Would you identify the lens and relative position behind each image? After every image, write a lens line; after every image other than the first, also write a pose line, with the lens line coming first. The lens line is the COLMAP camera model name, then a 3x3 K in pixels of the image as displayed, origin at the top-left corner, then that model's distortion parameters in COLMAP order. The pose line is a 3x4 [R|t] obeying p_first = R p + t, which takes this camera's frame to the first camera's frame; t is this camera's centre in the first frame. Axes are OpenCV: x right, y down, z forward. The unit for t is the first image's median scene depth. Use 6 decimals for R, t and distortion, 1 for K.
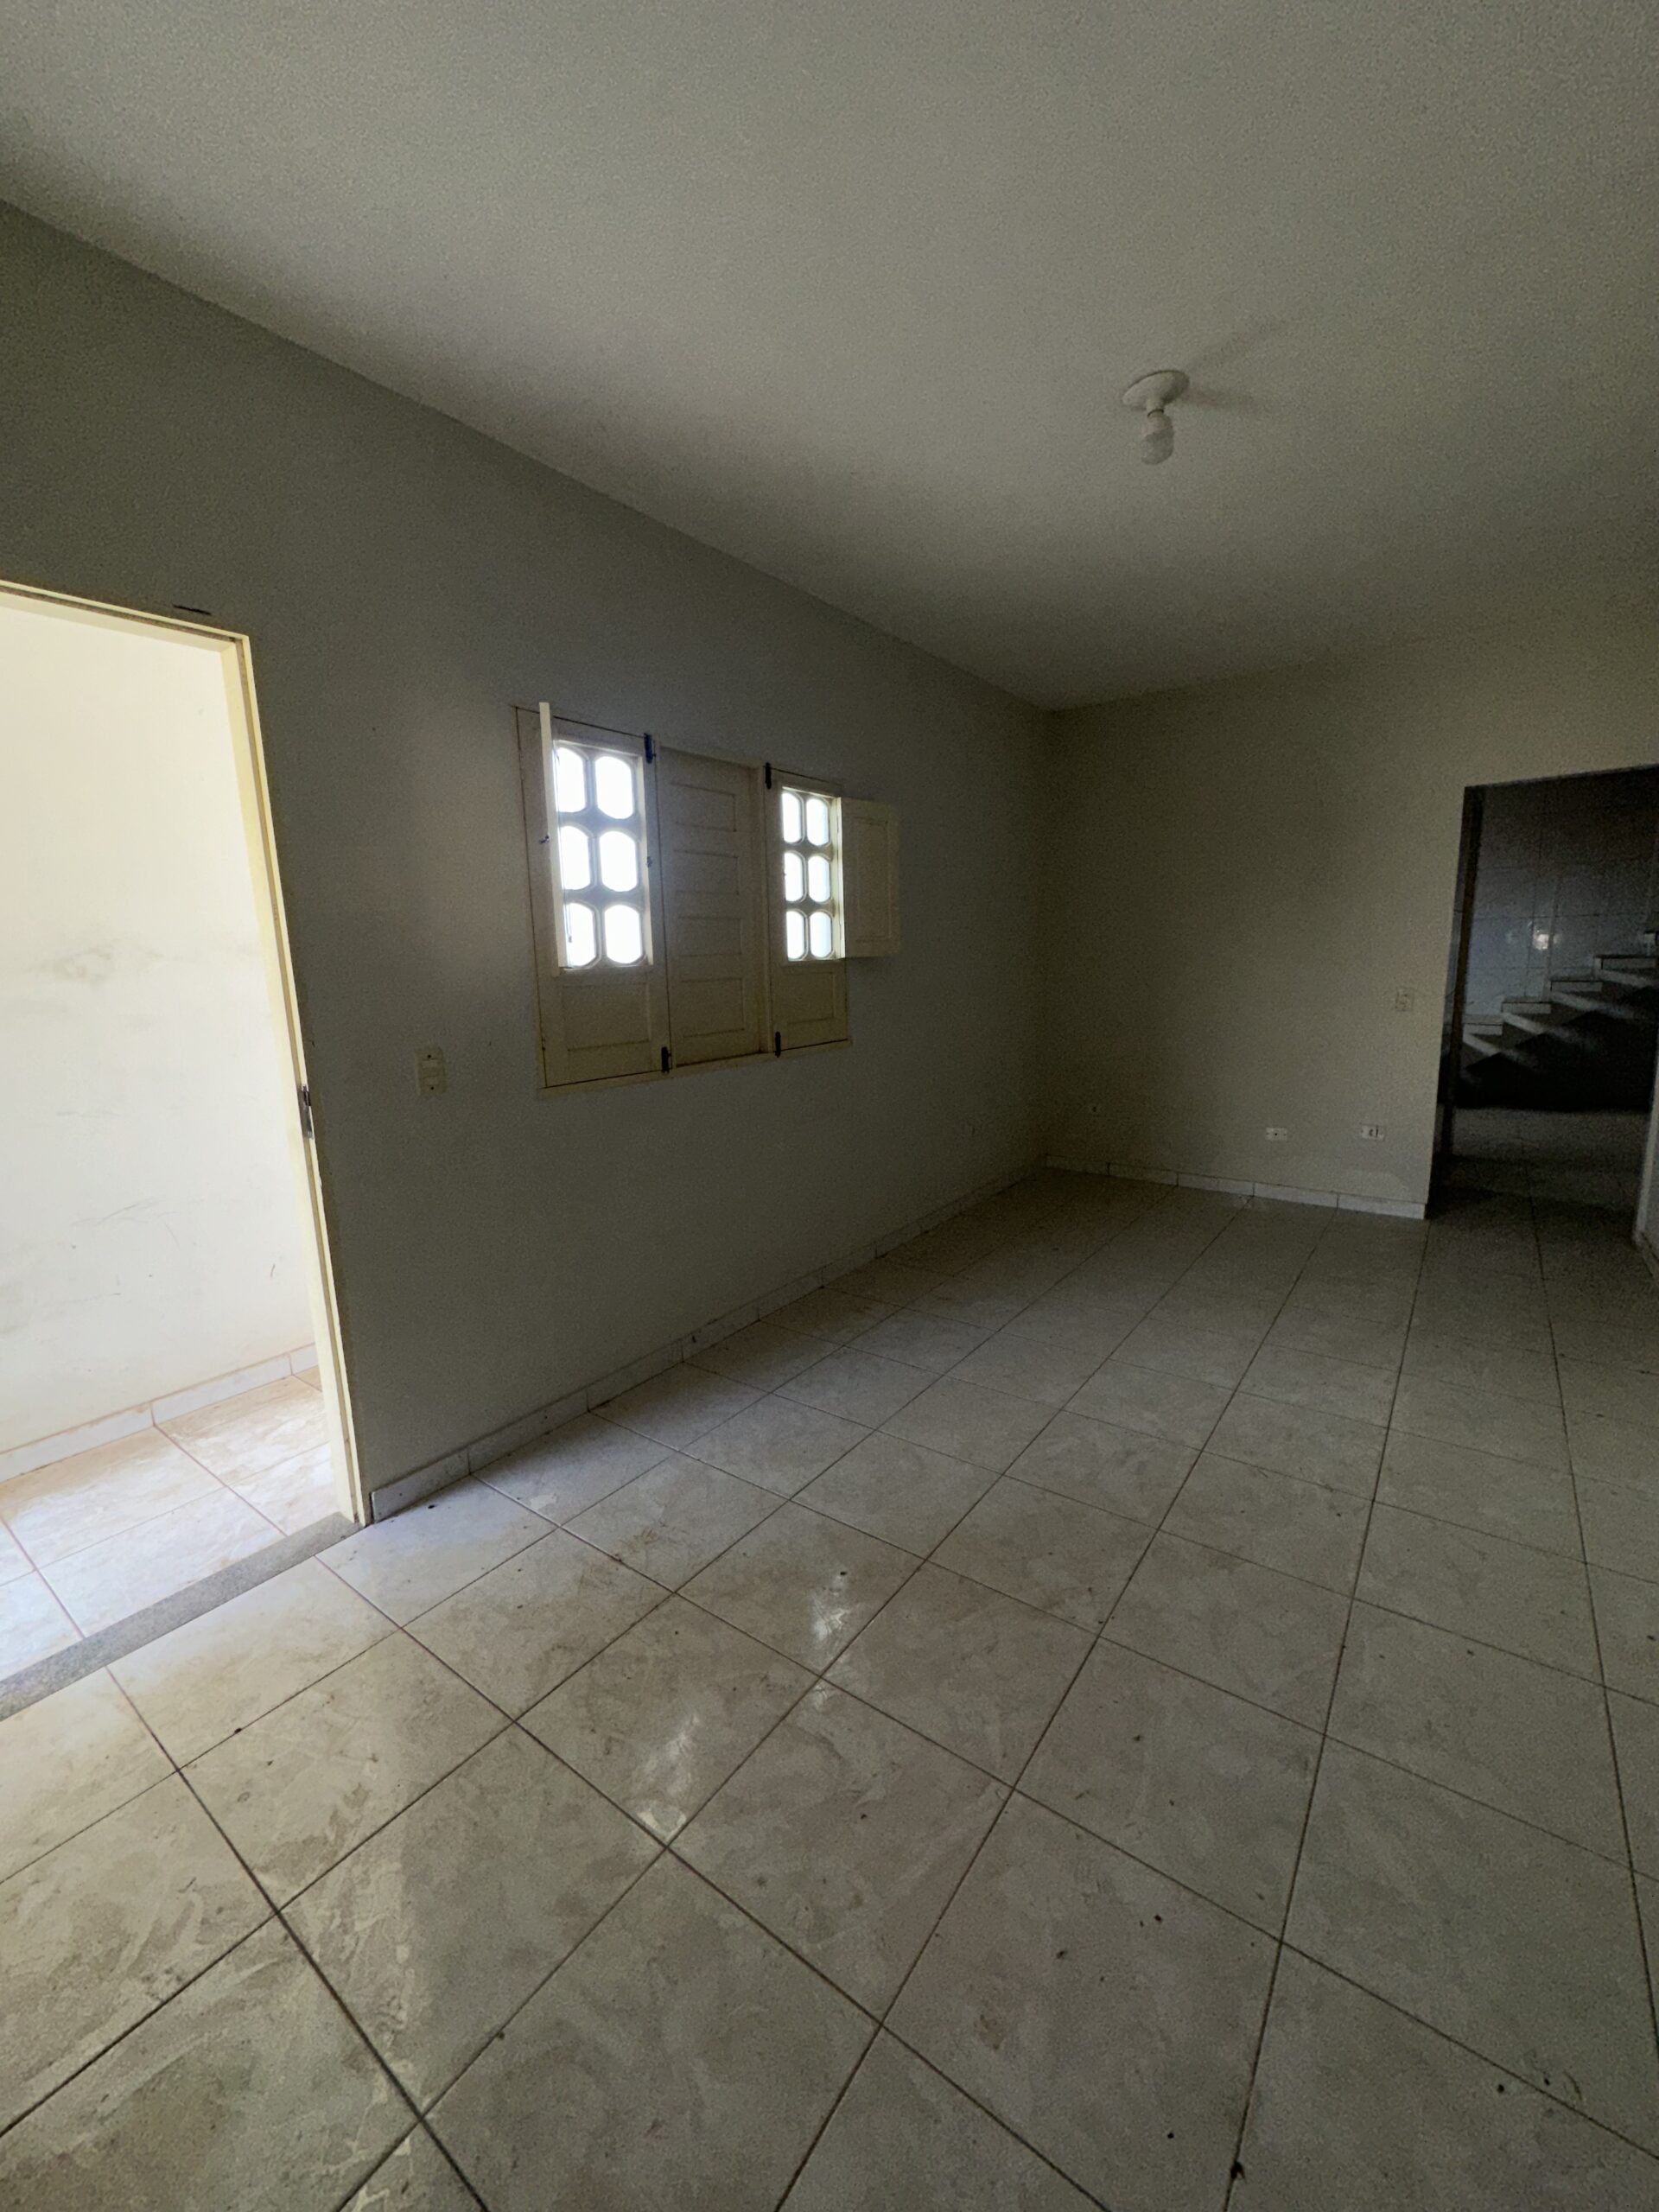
lens RADIAL K [[882.3, 0, 824.6], [0, 882.3, 1105.9], [0, 0, 1]] dist [-0.003150, -0.000194]
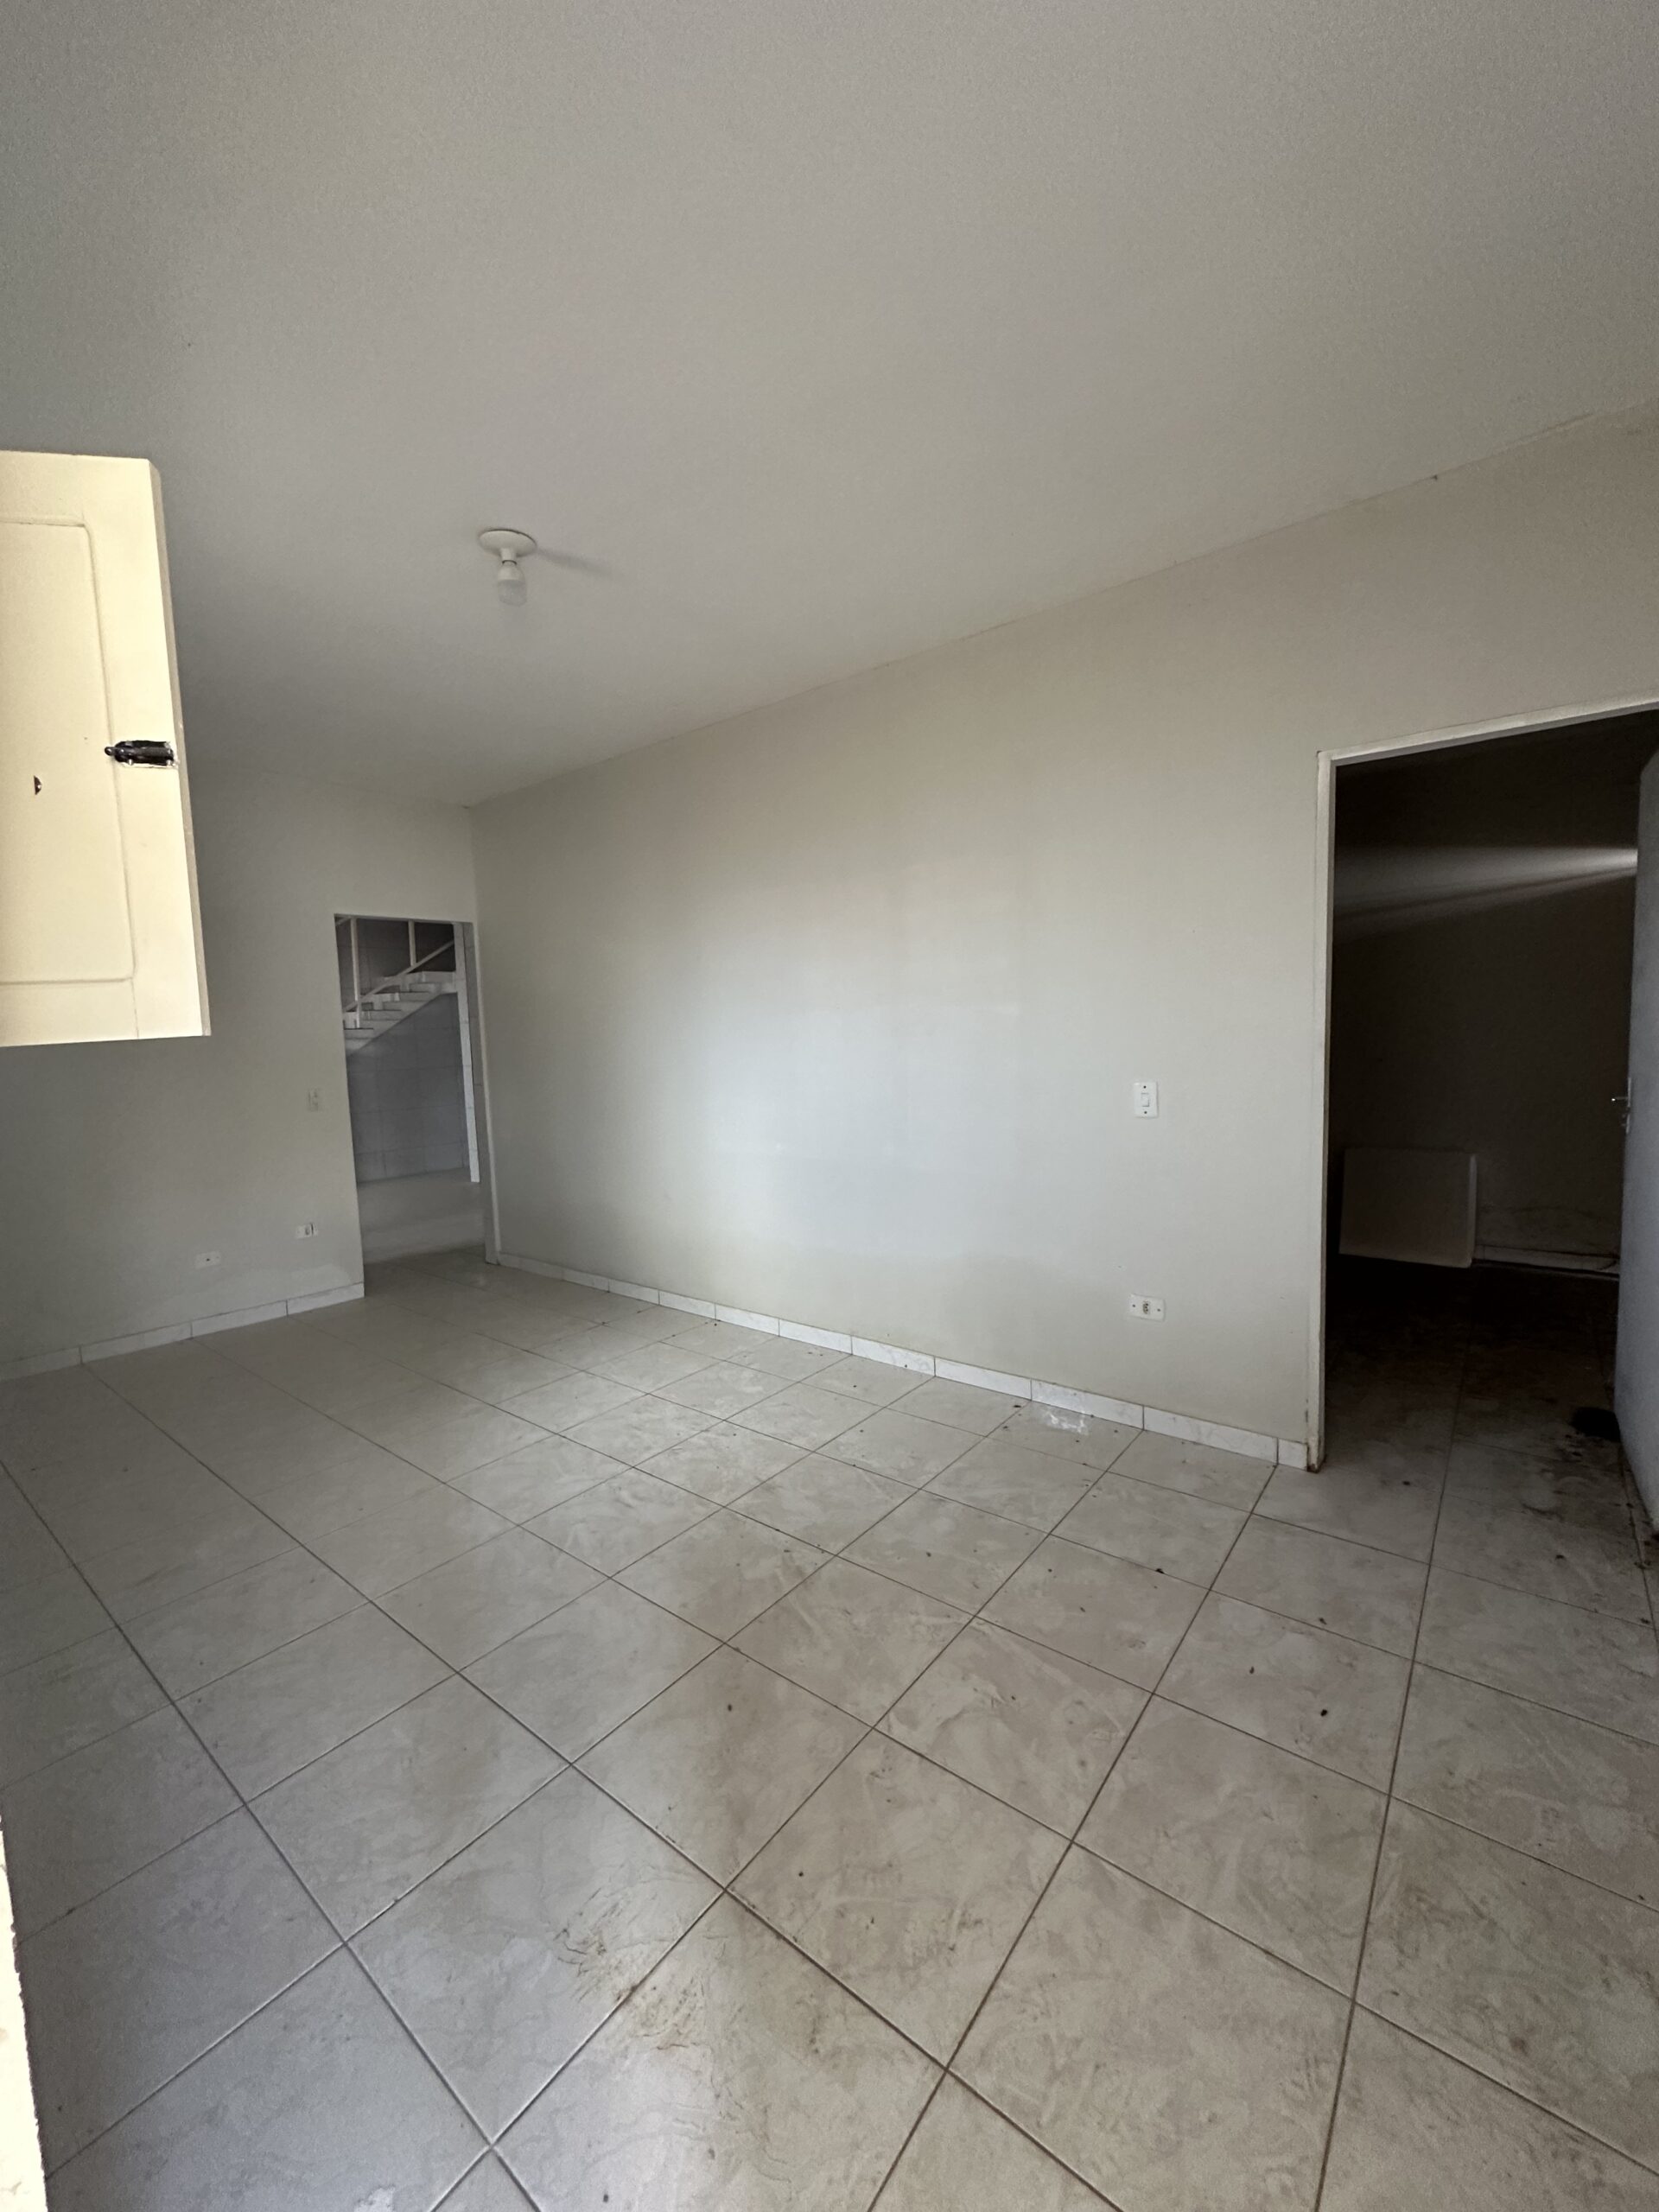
lens RADIAL K [[882.3, 0, 824.6], [0, 882.3, 1105.9], [0, 0, 1]] dist [-0.003150, -0.000194]
pose [[0.030467, -0.055754, 0.997980, -0.891330], [0.201977, 0.978190, 0.048482, -0.094984], [-0.978916, 0.200092, 0.041063, 0.802749]]
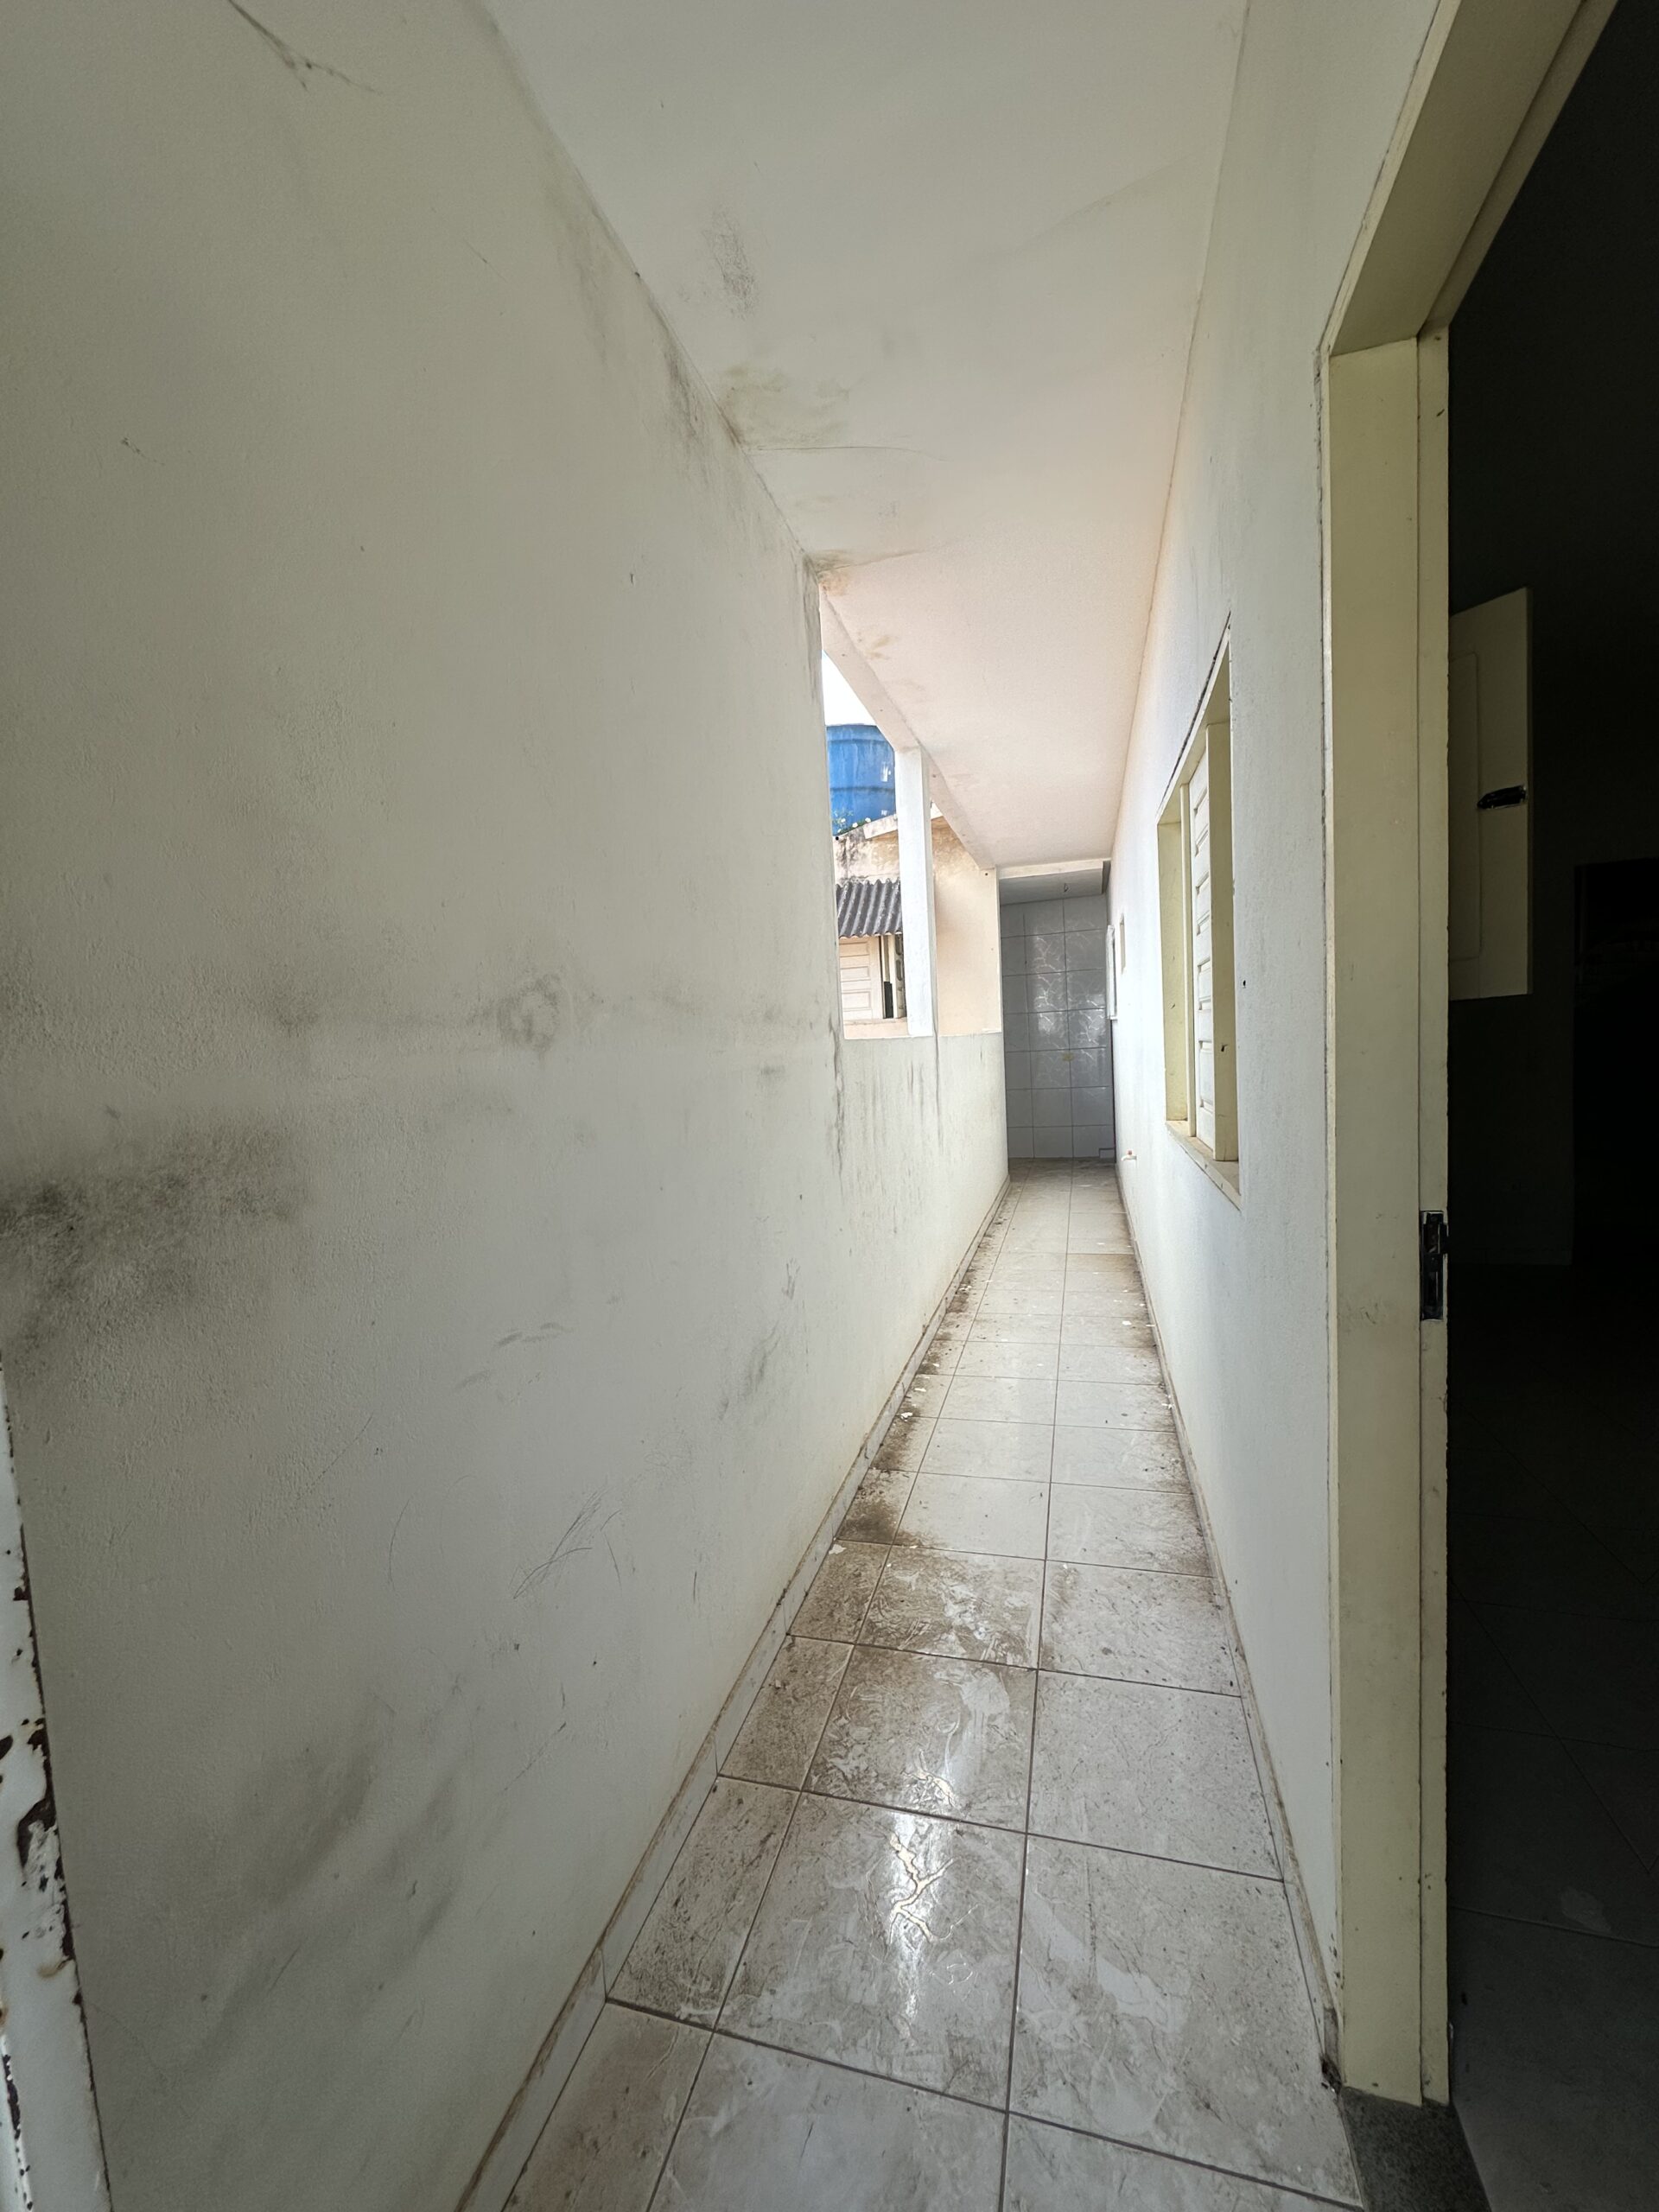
lens RADIAL K [[882.3, 0, 824.6], [0, 882.3, 1105.9], [0, 0, 1]] dist [-0.003150, -0.000194]
pose [[0.935417, -0.046311, 0.350499, -1.191461], [0.087535, 0.990854, -0.102694, -0.067392], [-0.342537, 0.126742, 0.930916, 0.707235]]
